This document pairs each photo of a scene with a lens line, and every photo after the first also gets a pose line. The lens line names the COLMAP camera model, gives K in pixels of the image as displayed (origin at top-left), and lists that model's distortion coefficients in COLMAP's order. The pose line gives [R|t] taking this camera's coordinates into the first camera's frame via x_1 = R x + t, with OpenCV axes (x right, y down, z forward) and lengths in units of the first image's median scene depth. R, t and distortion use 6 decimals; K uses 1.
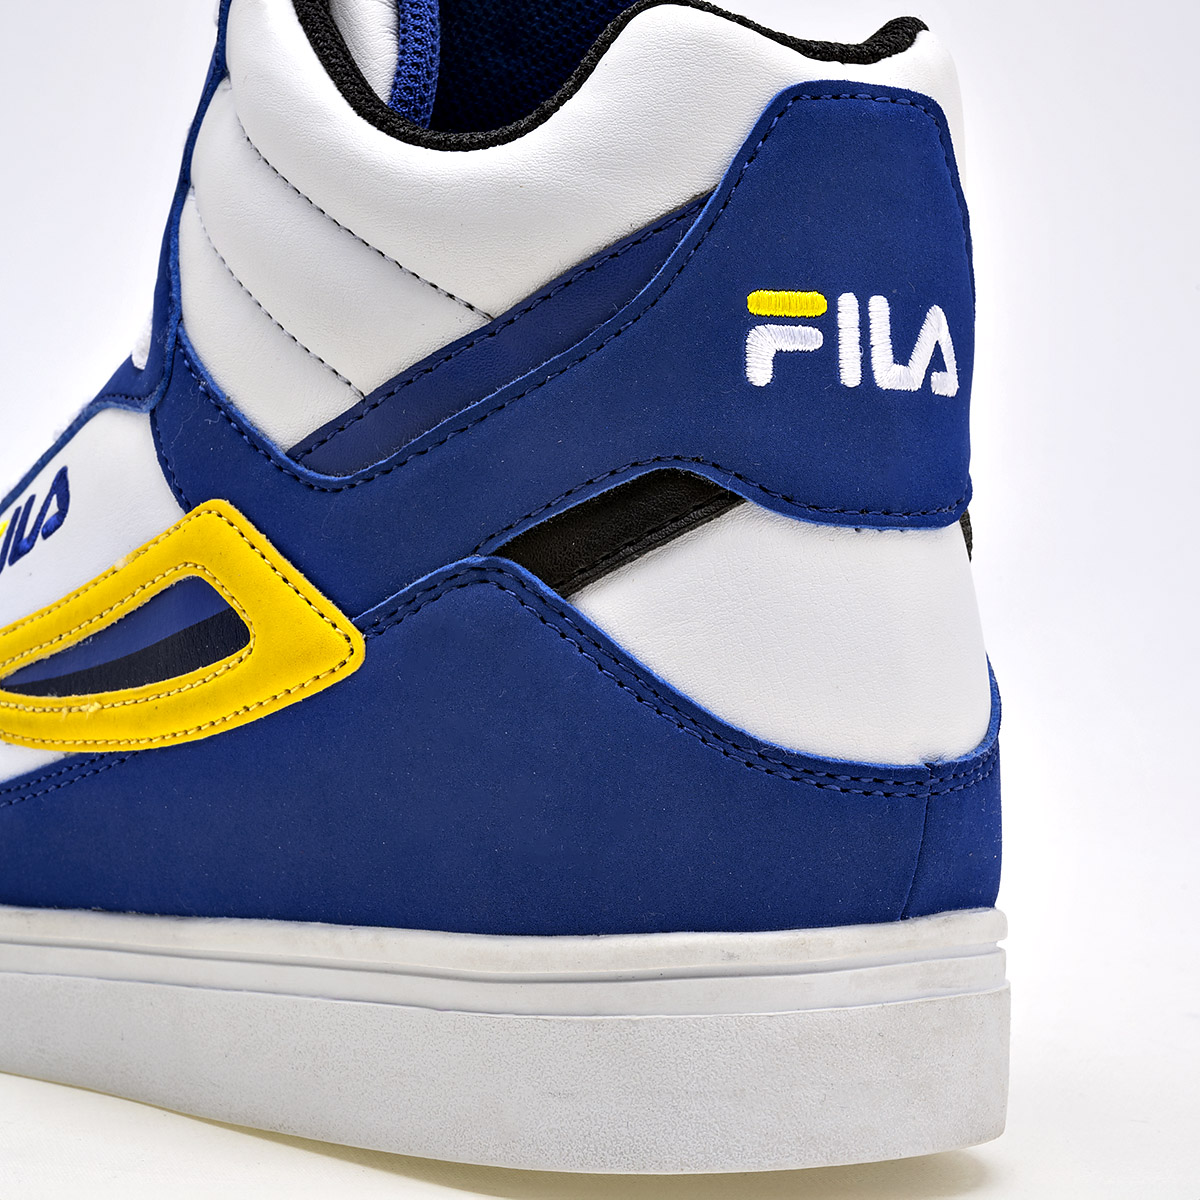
lens RADIAL K [[3853.8, 0, 597.9], [0, 3853.8, 510.8], [0, 0, 1]] dist [0.170567, -1.463204]
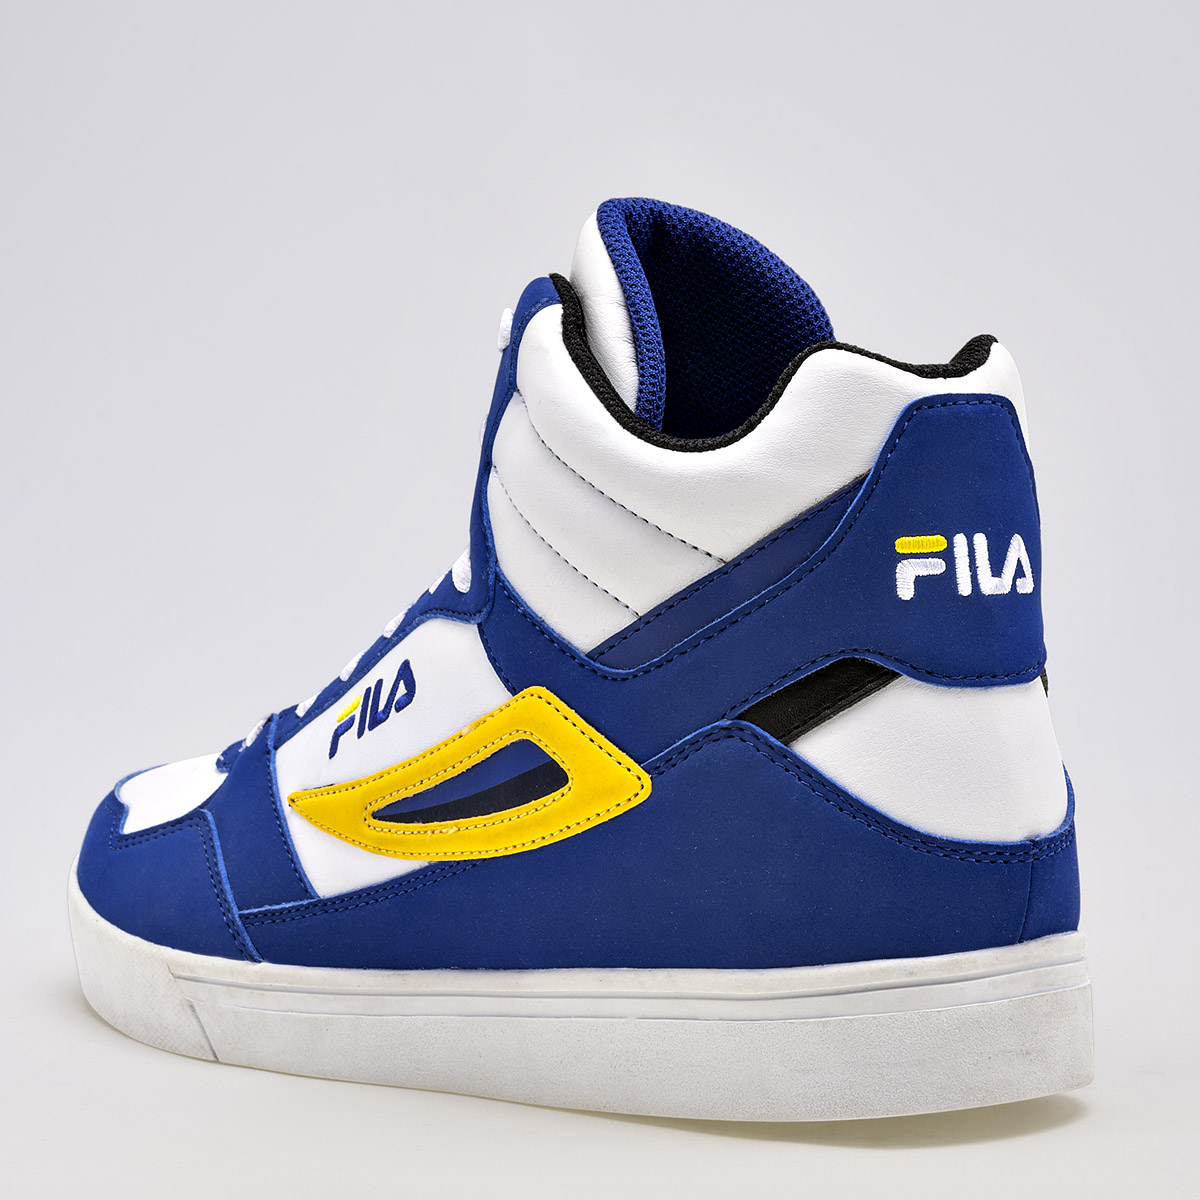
lens RADIAL K [[4529.1, 0, 600.3], [0, 4529.1, 508.7], [0, 0, 1]] dist [0.248169, -3.427265]
pose [[0.998117, -0.058730, 0.017682, -0.106156], [0.058577, 0.998242, 0.009032, -0.089553], [-0.018181, -0.007979, 0.999803, -0.774487]]
